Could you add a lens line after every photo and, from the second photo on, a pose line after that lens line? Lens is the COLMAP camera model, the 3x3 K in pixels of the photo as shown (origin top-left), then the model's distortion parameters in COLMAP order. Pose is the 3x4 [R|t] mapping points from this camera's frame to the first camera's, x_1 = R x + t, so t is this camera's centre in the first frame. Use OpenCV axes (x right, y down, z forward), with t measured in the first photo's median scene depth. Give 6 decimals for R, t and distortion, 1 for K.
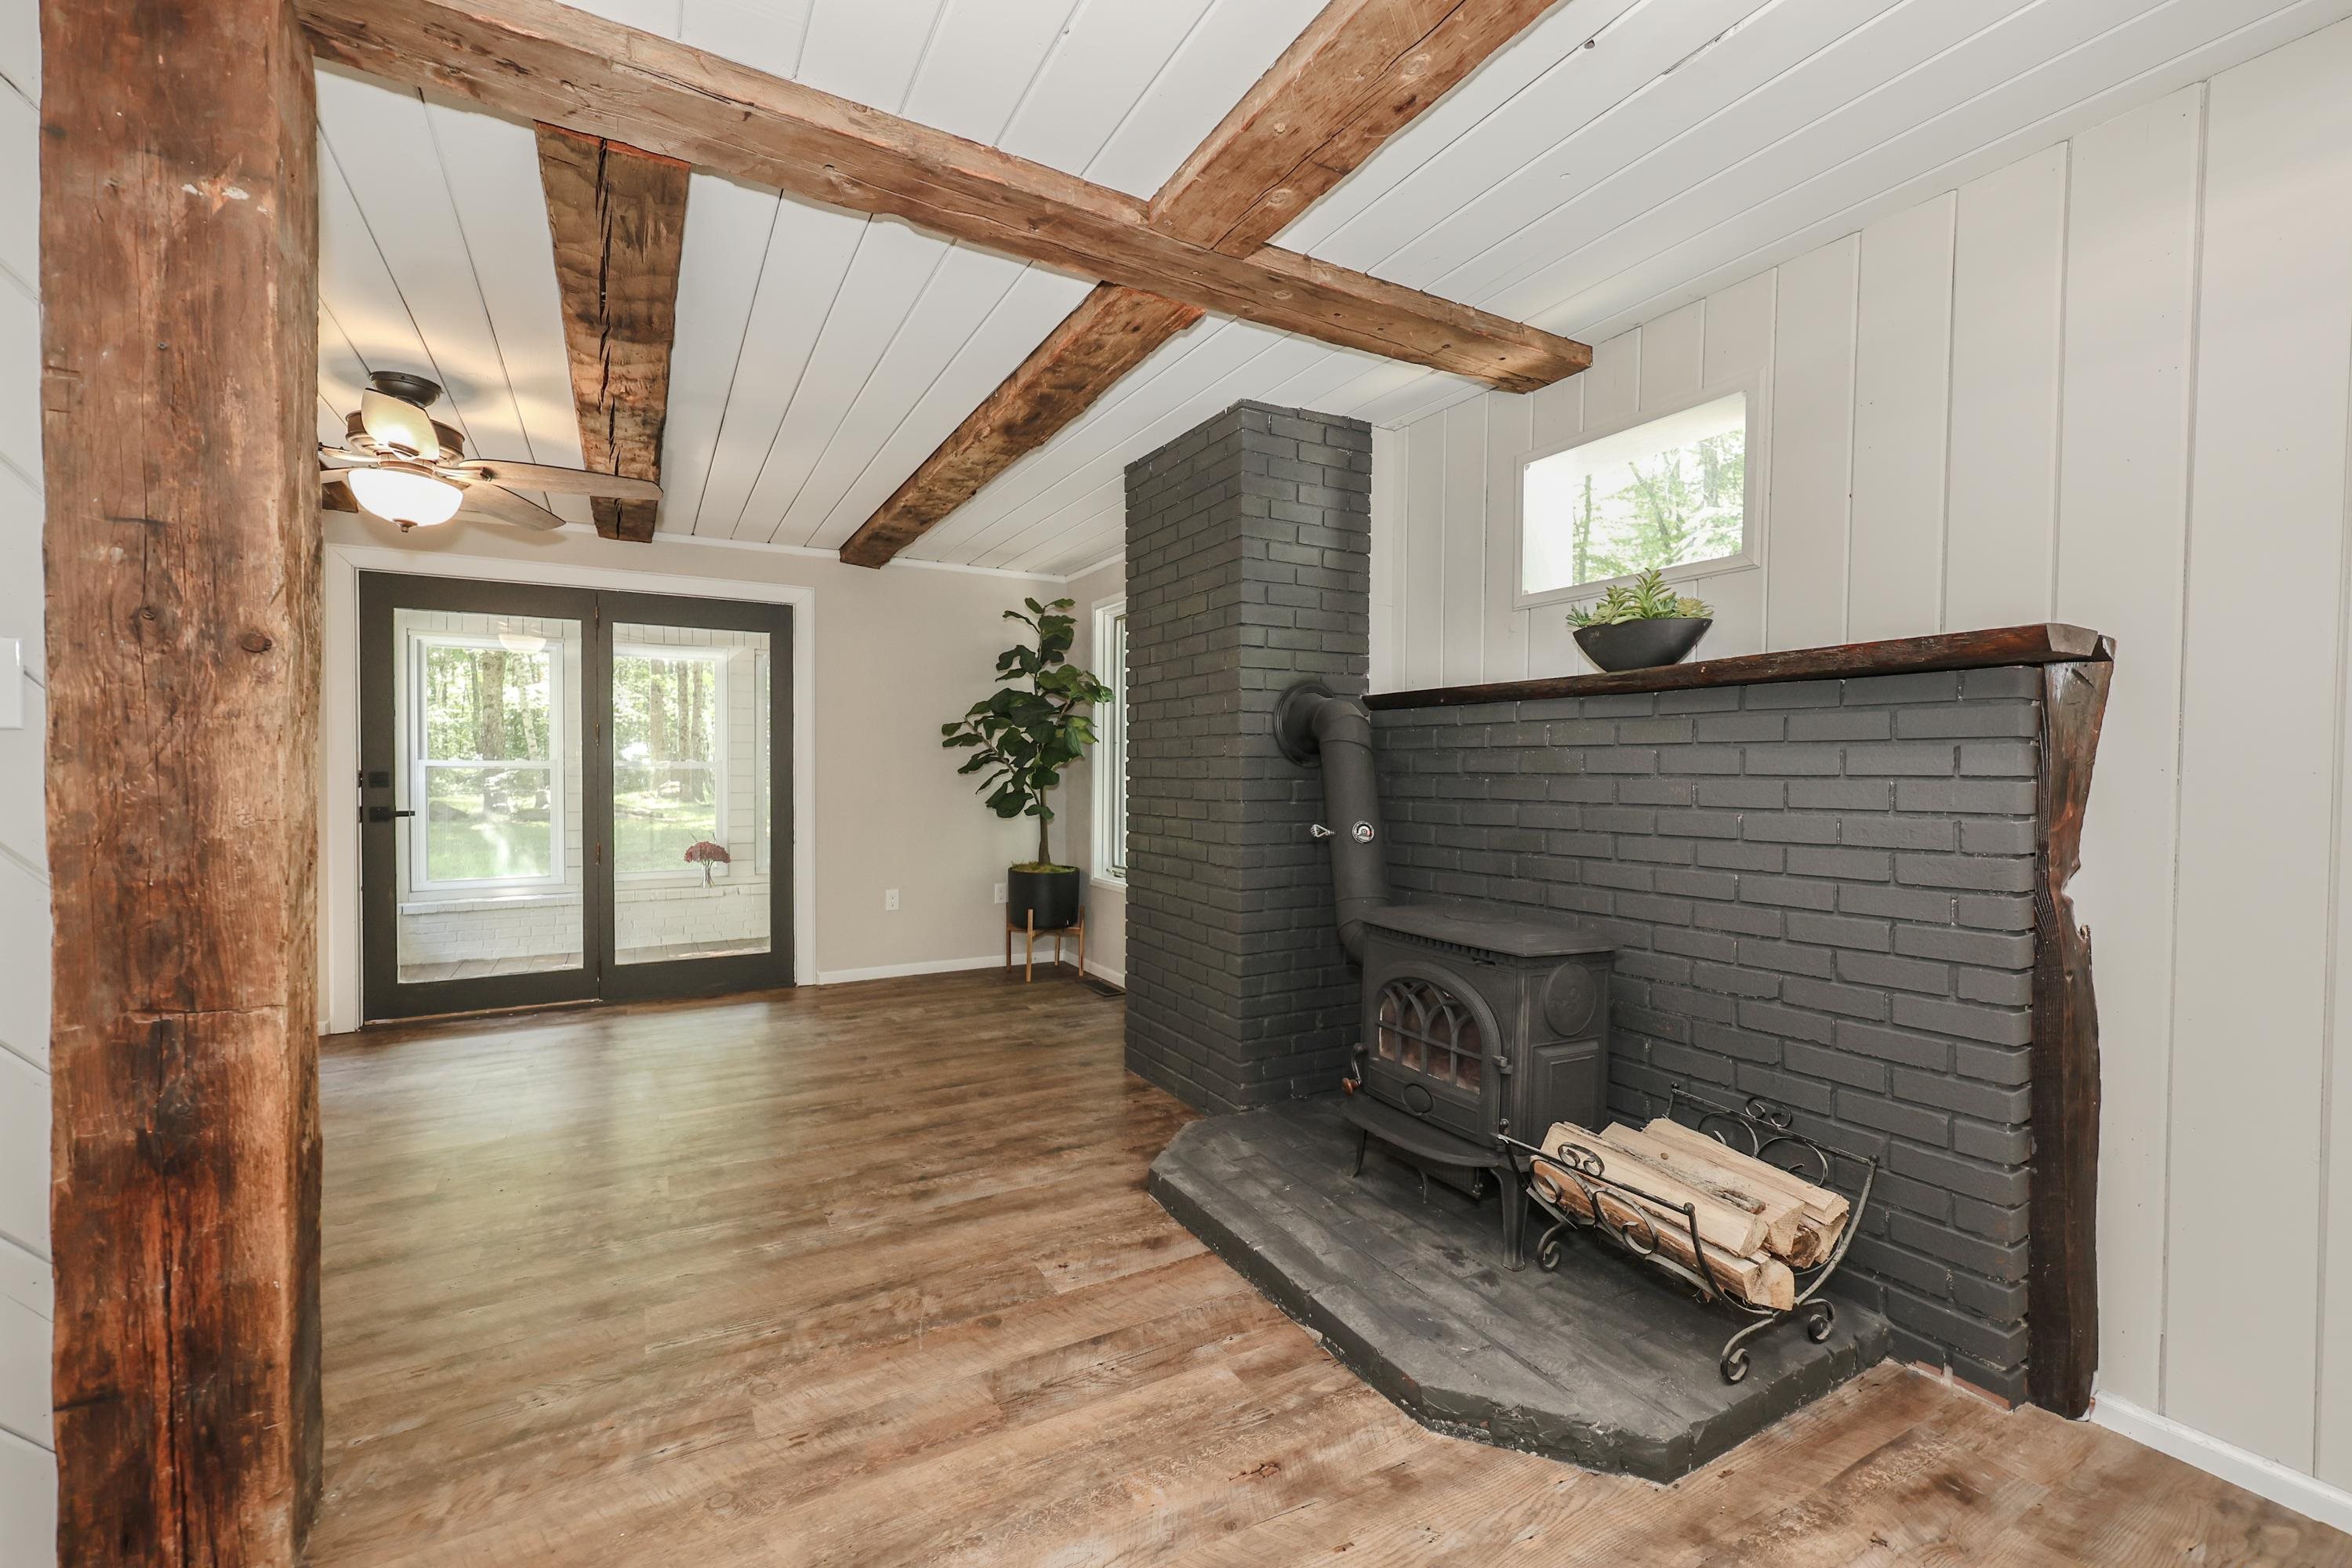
lens RADIAL K [[962.5, 0, 1187.6], [0, 962.5, 772.6], [0, 0, 1]] dist [0.003954, 0.000608]
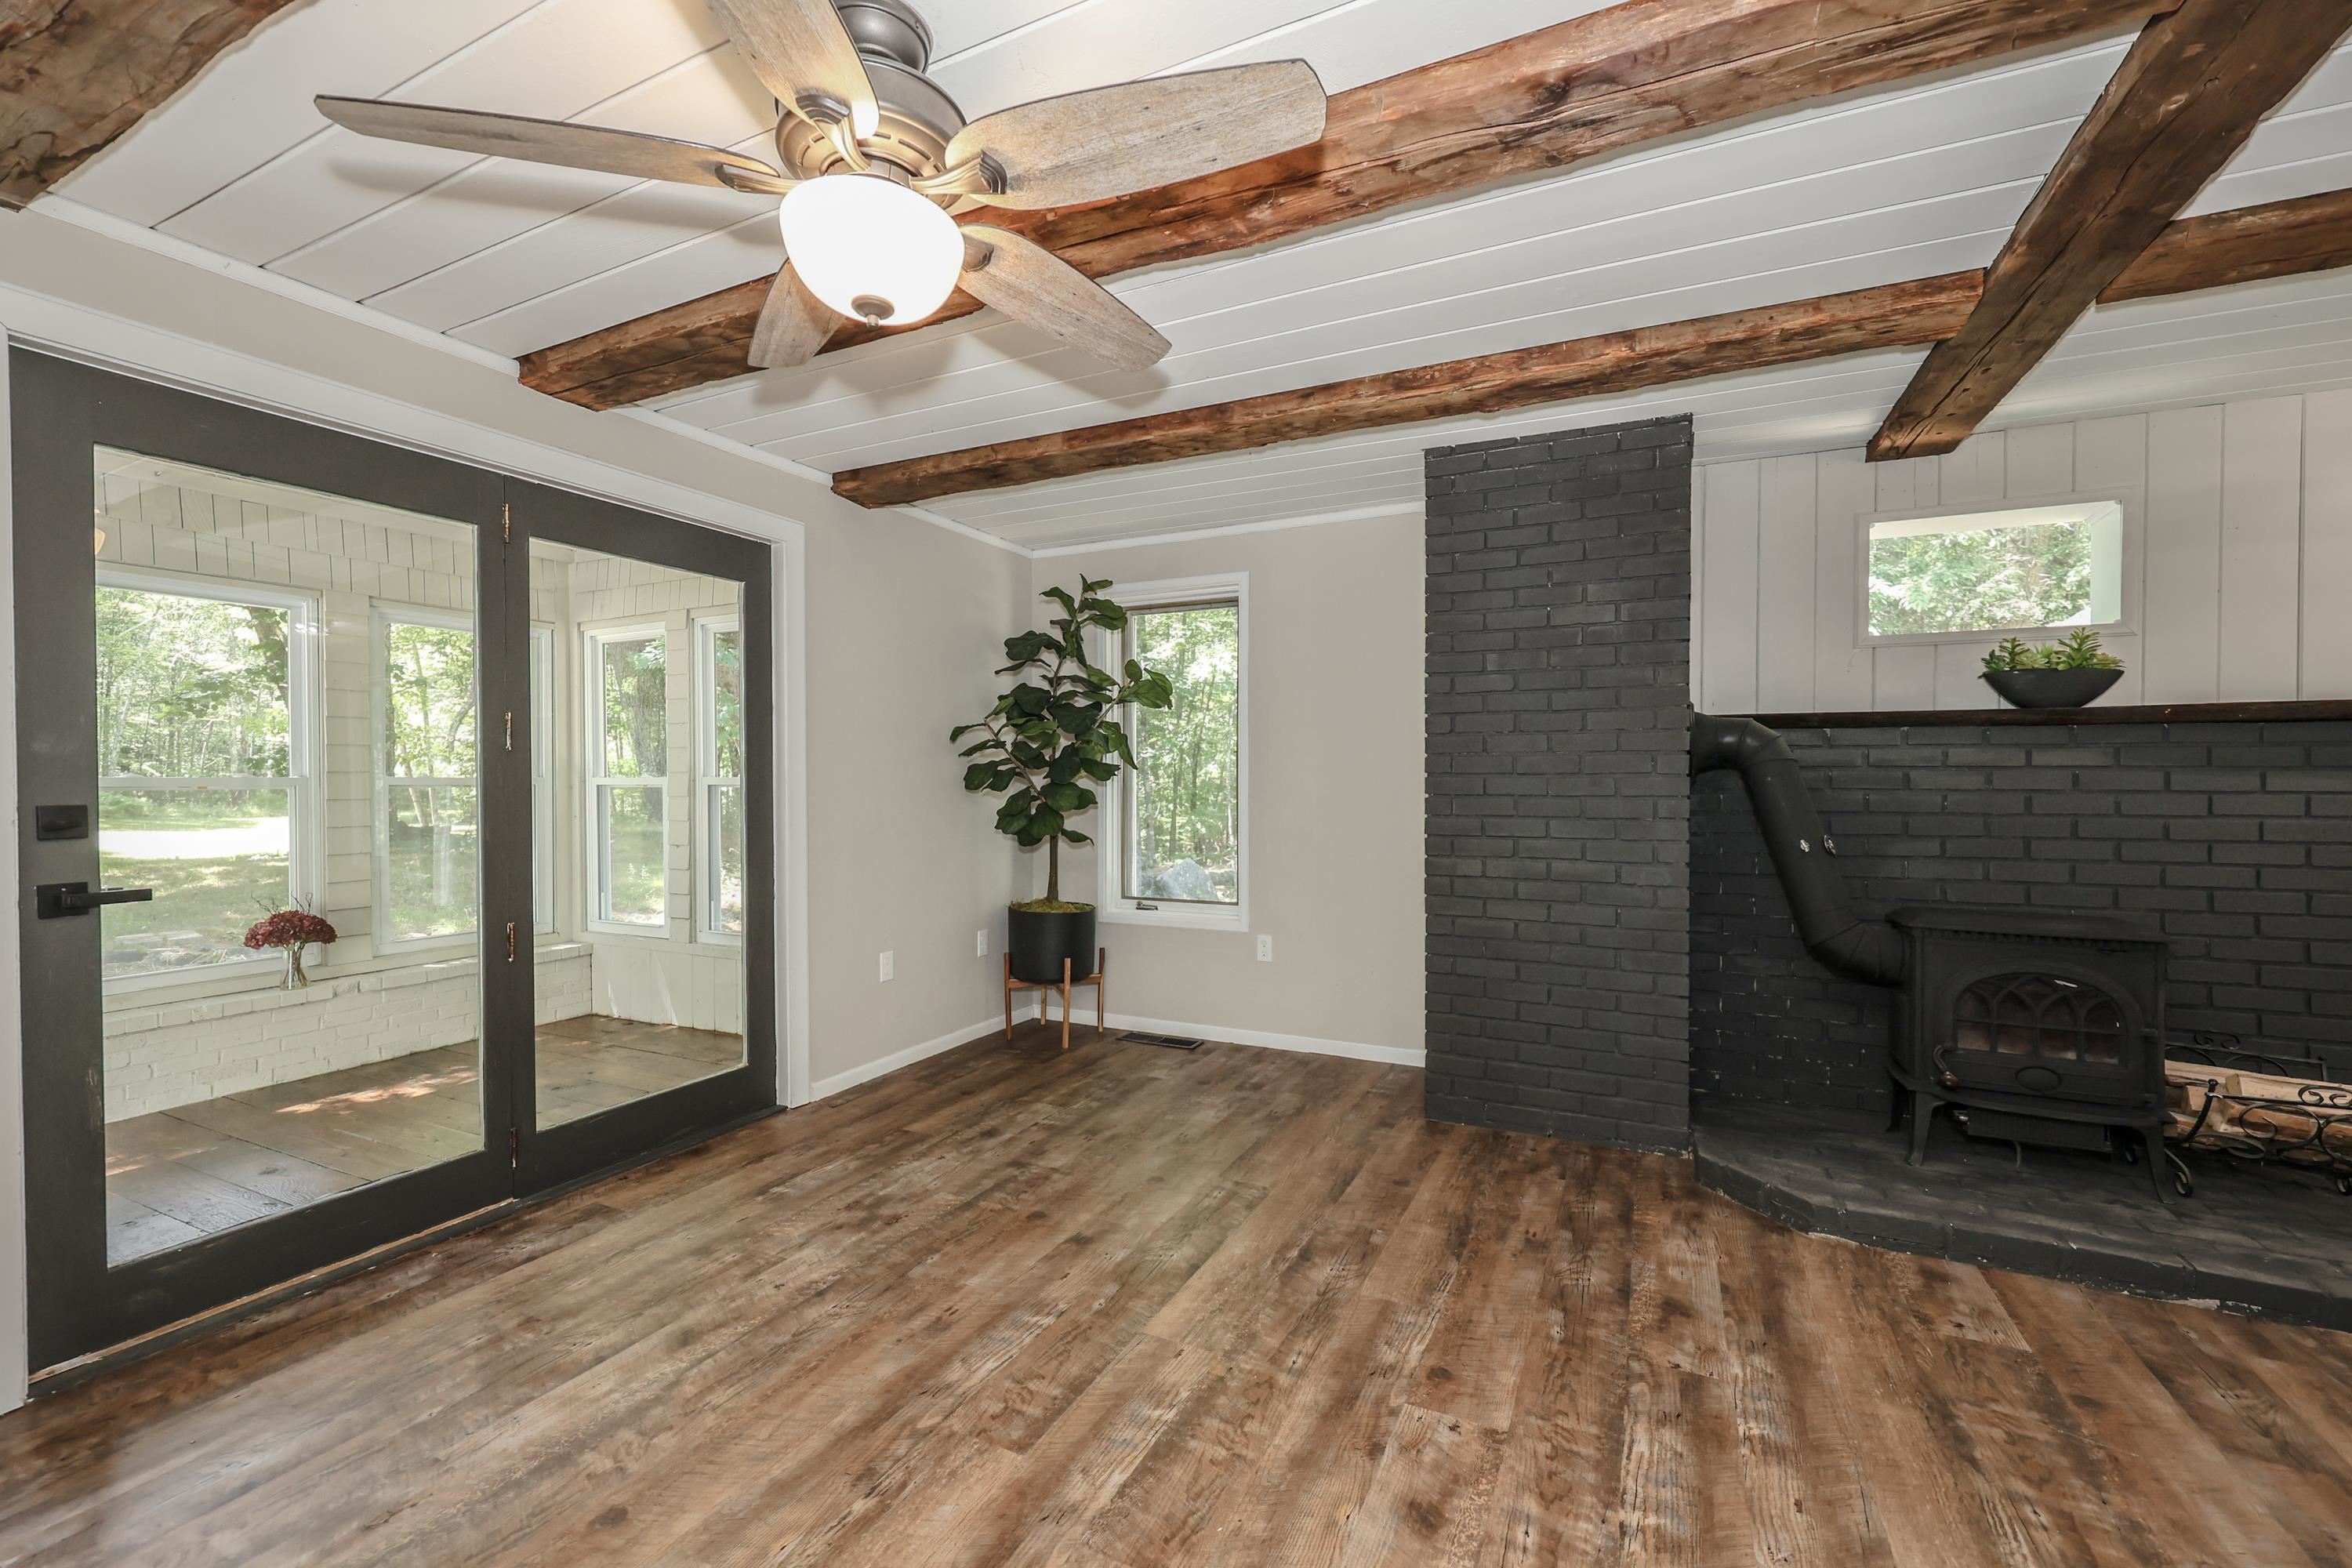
lens RADIAL K [[962.5, 0, 1190.7], [0, 962.5, 777.1], [0, 0, 1]] dist [0.003954, 0.000608]
pose [[0.825880, -0.003318, 0.563836, -0.944186], [0.005622, 0.999981, -0.002350, -0.013940], [-0.563817, 0.005110, 0.825884, 0.481328]]
